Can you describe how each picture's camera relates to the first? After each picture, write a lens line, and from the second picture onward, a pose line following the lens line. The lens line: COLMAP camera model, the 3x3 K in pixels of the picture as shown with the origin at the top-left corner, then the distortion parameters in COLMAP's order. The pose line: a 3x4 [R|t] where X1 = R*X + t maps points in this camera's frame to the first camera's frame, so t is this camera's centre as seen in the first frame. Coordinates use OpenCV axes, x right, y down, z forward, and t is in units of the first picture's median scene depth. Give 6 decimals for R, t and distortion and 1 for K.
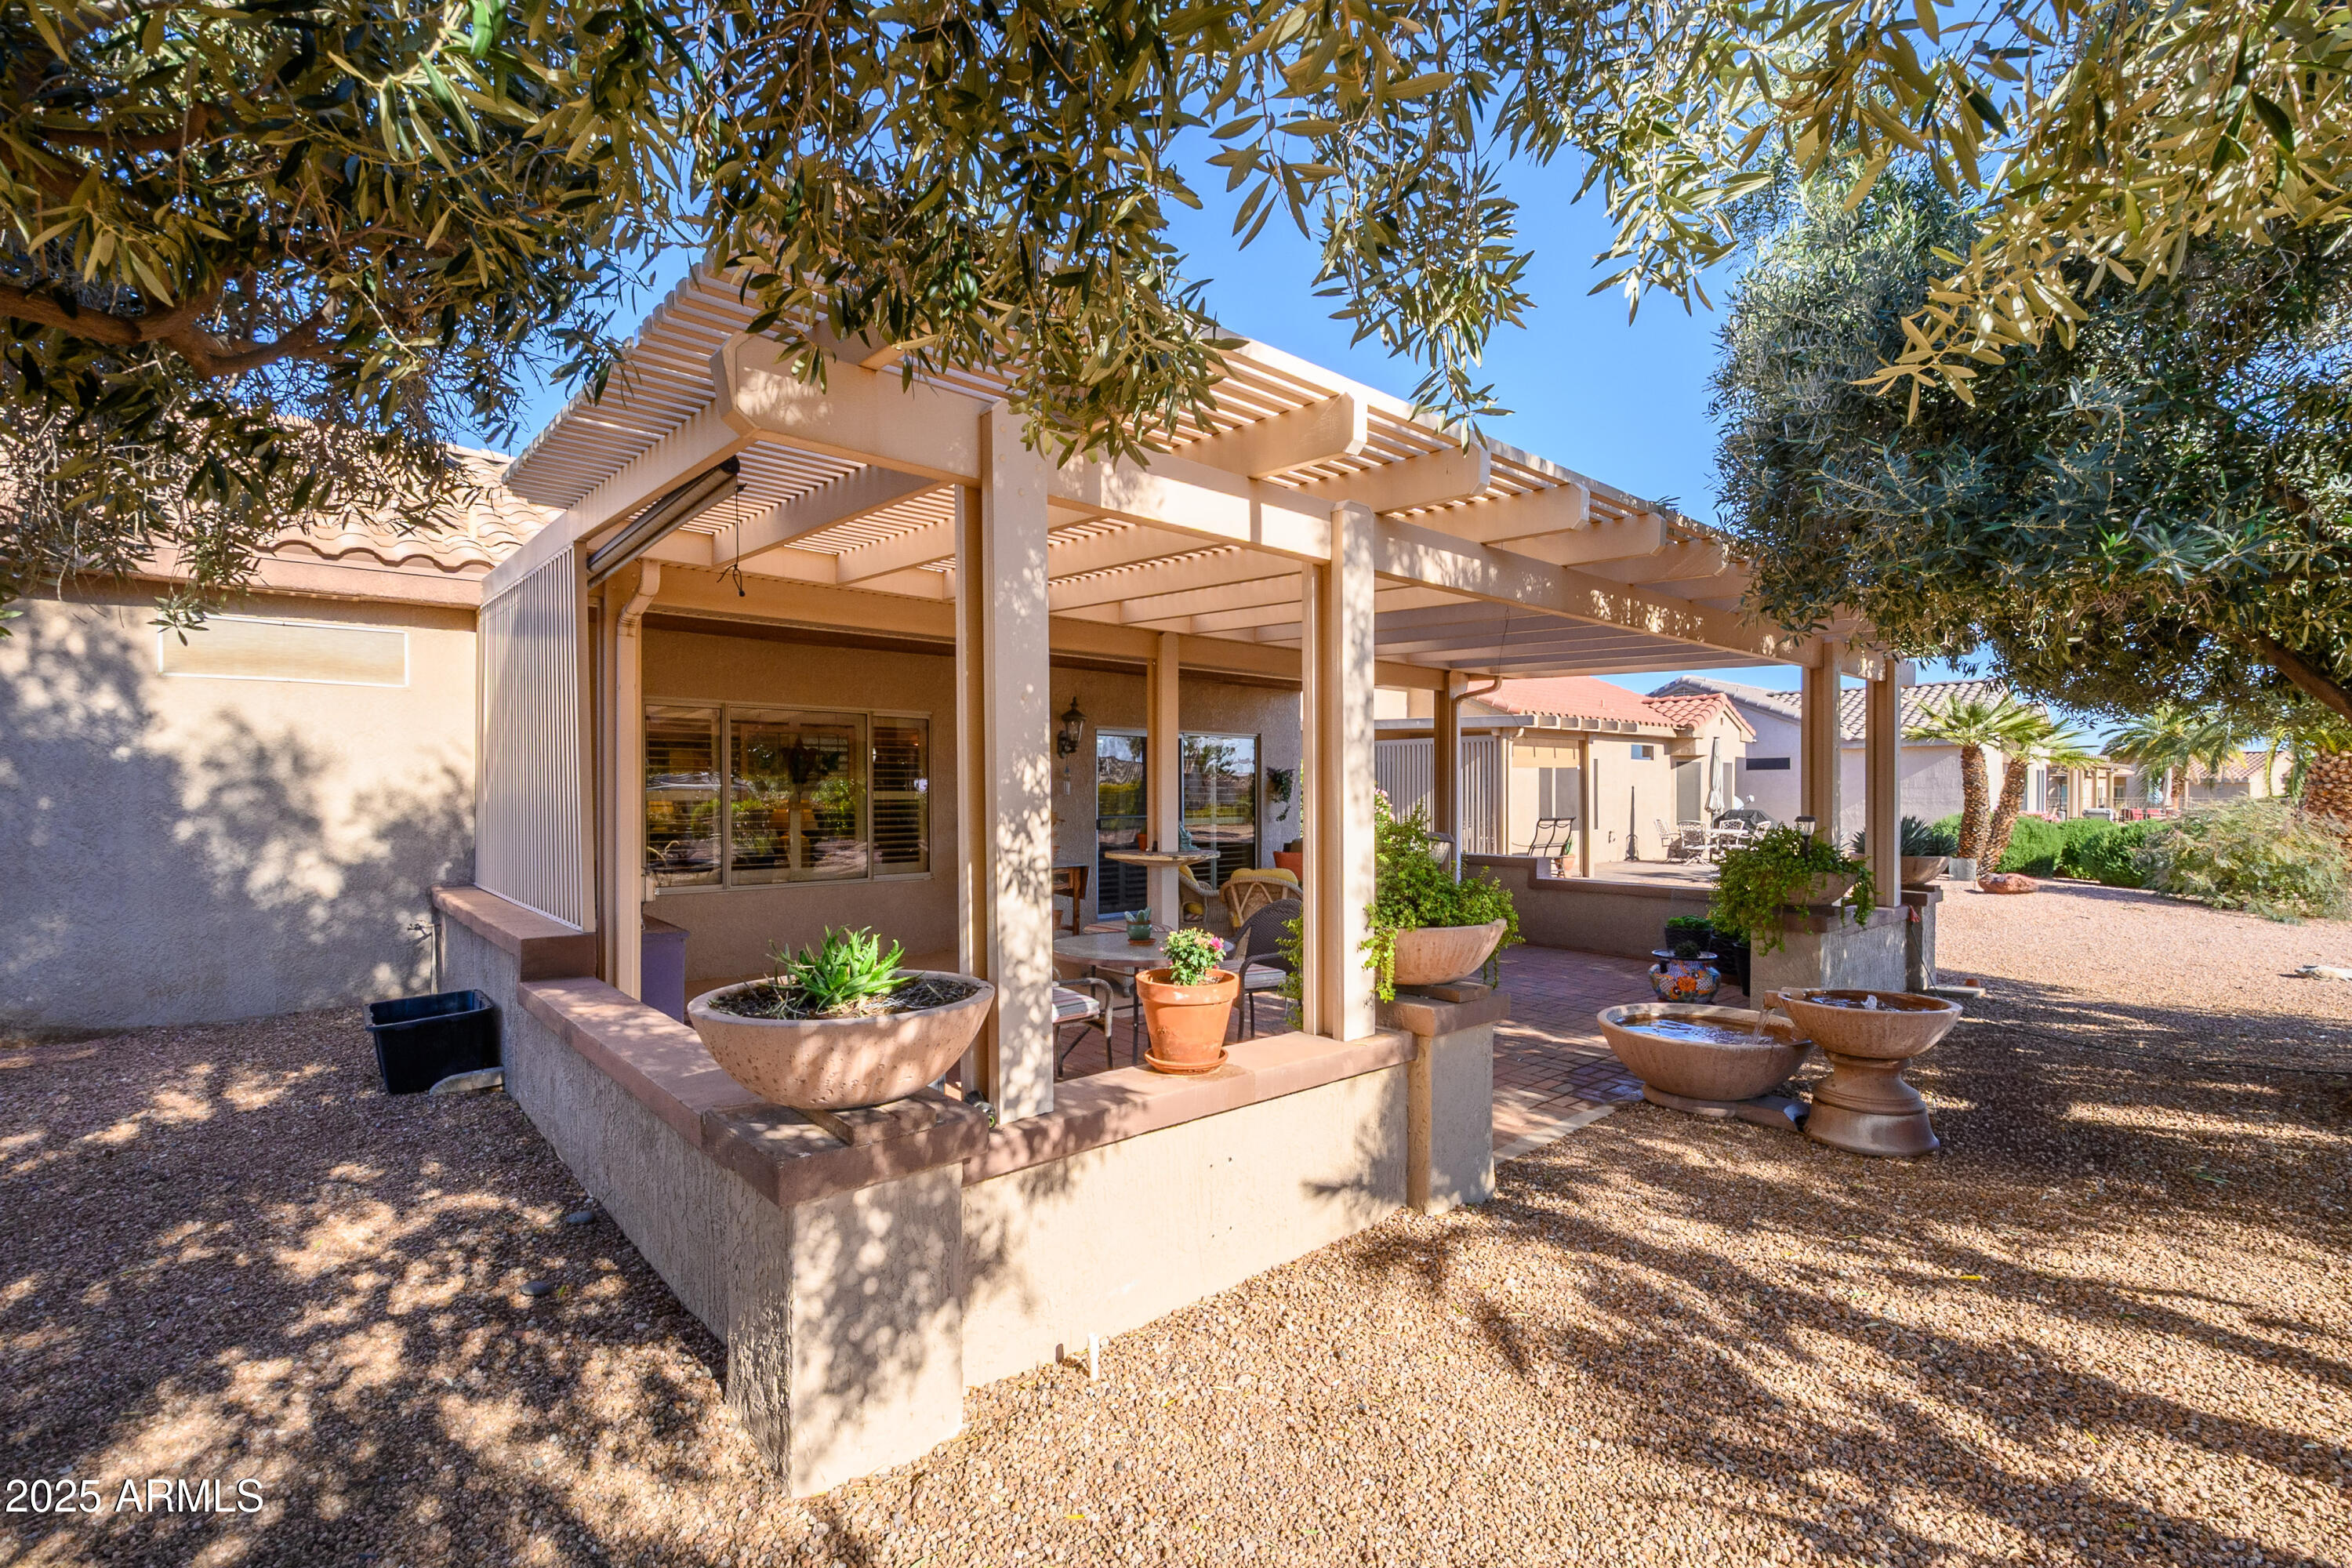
lens RADIAL K [[1046.3, 0, 1178.1], [0, 1046.3, 795.1], [0, 0, 1]] dist [0.013691, -0.003102]
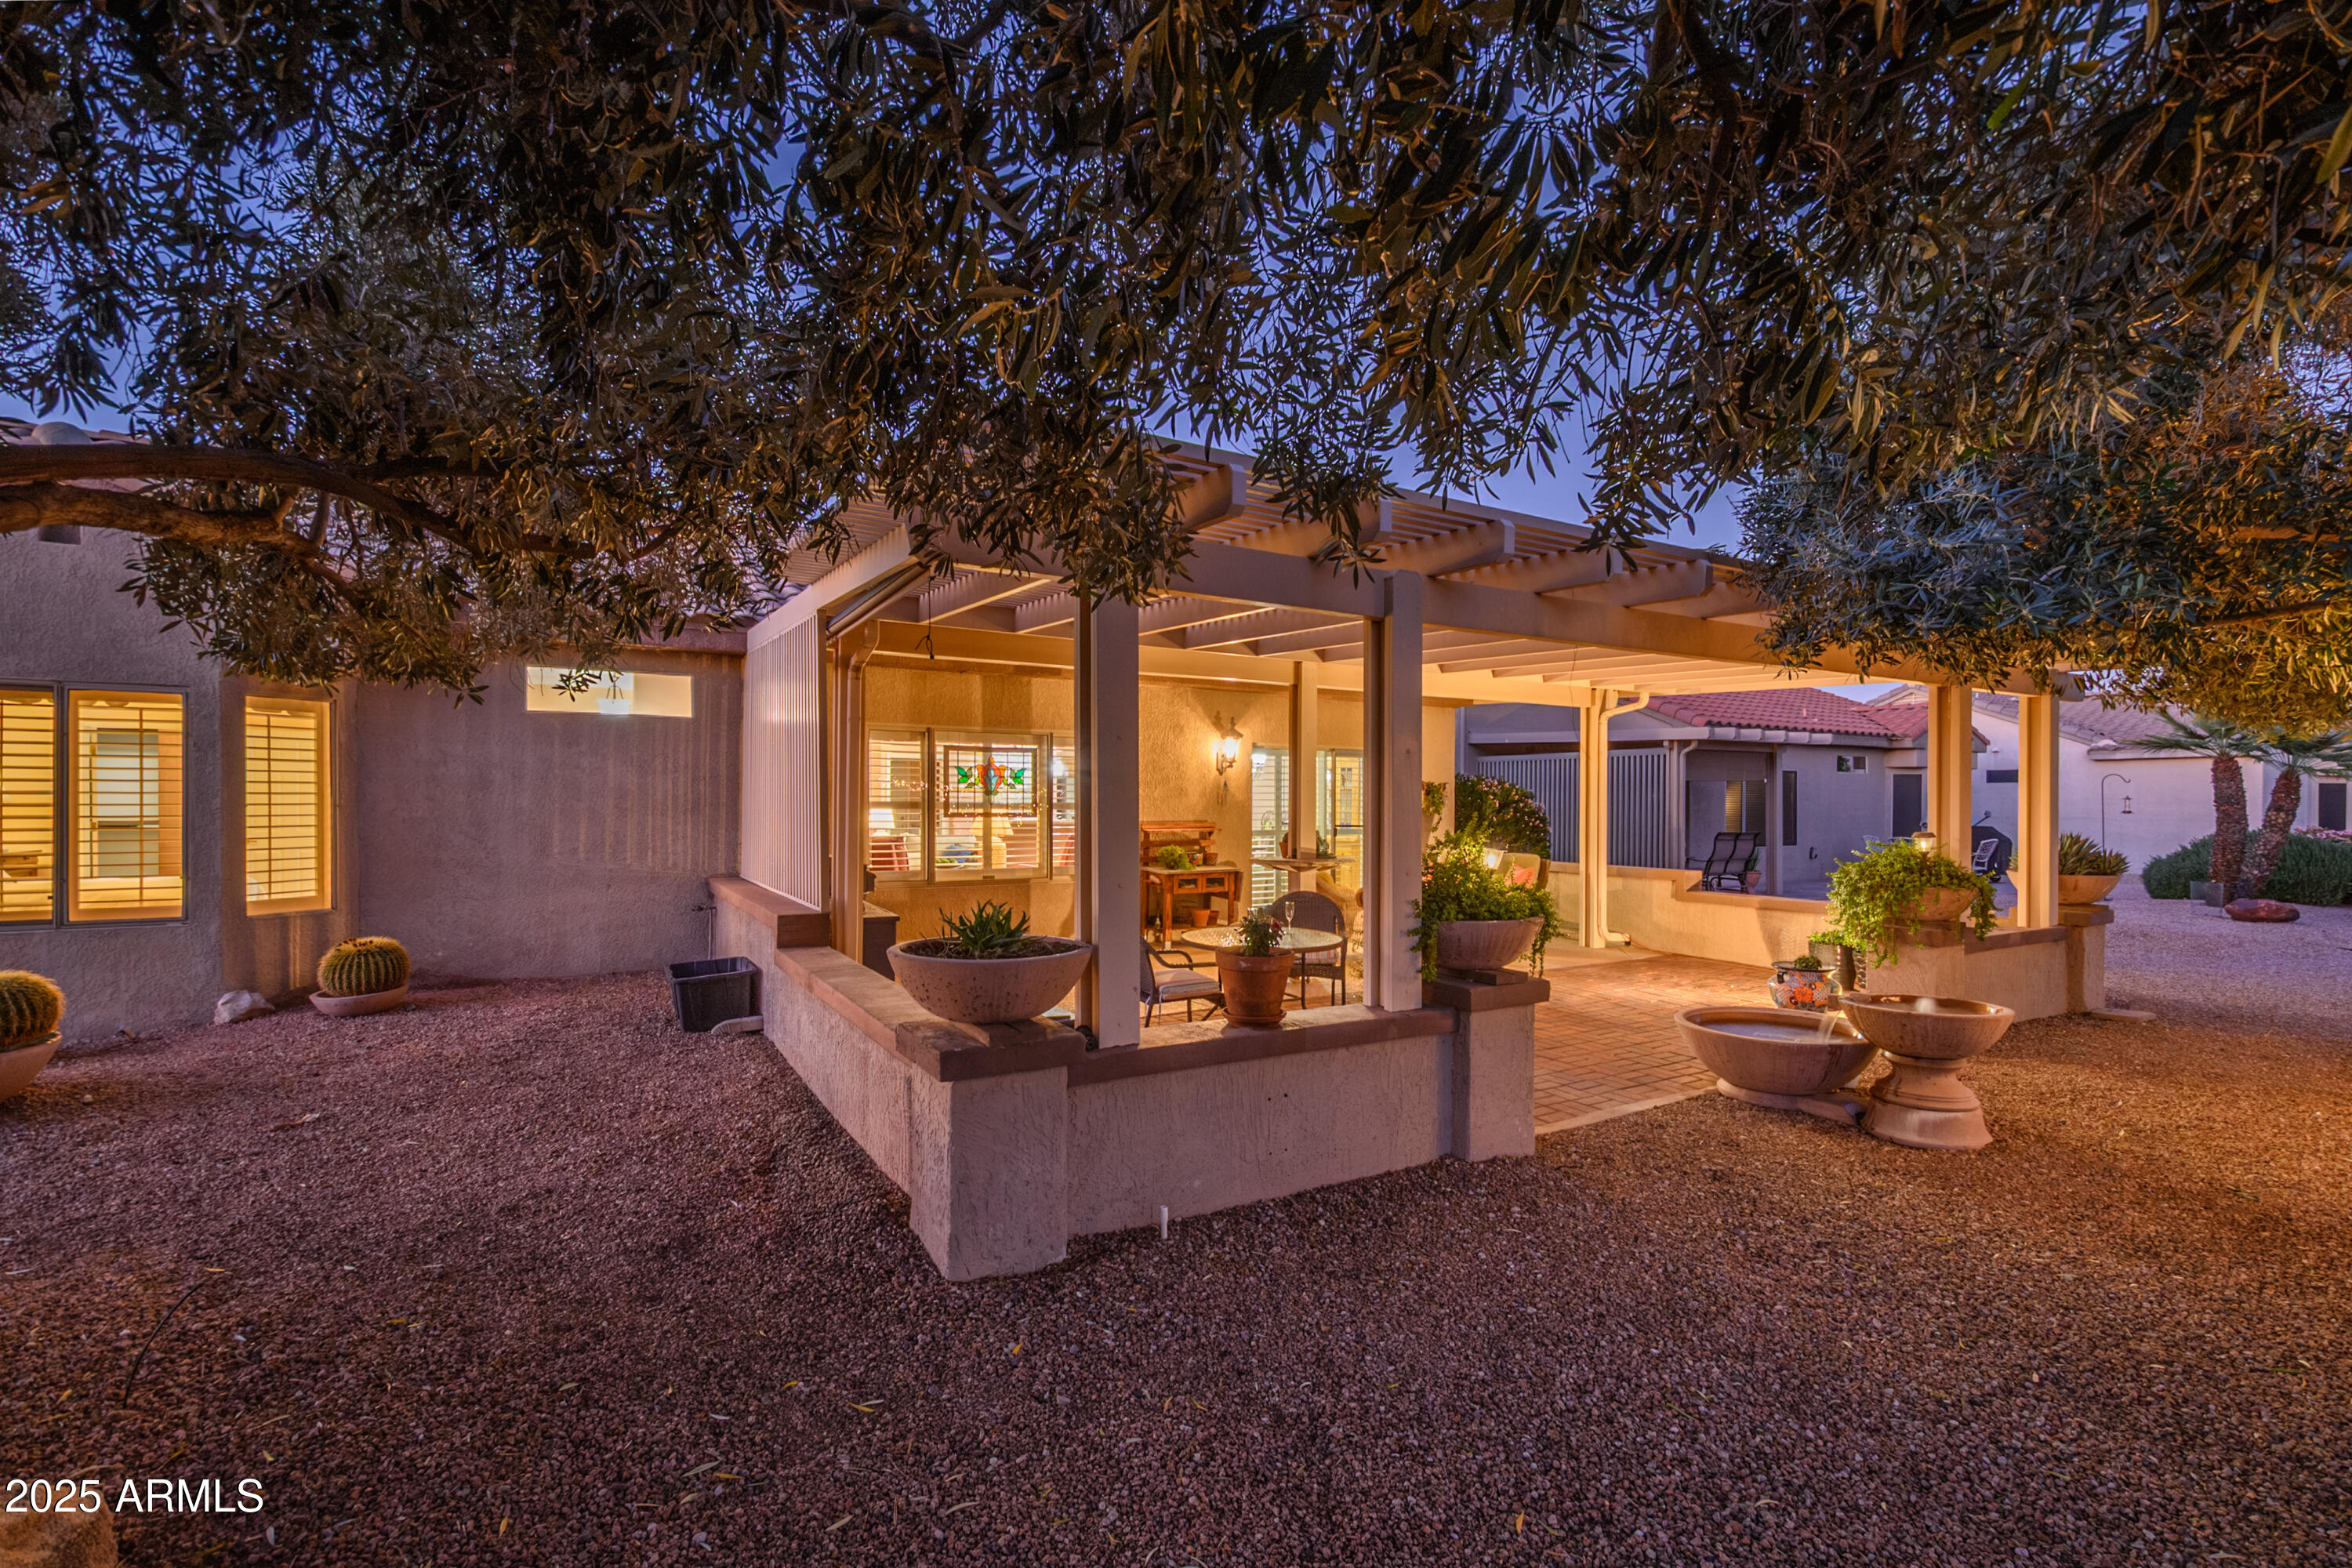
lens RADIAL K [[1046.3, 0, 1178.7], [0, 1046.3, 796.5], [0, 0, 1]] dist [0.013691, -0.003102]
pose [[0.982676, 0.004499, -0.185278, 0.101604], [-0.006423, 0.999932, -0.009783, -0.001259], [0.185221, 0.010803, 0.982638, -0.179518]]
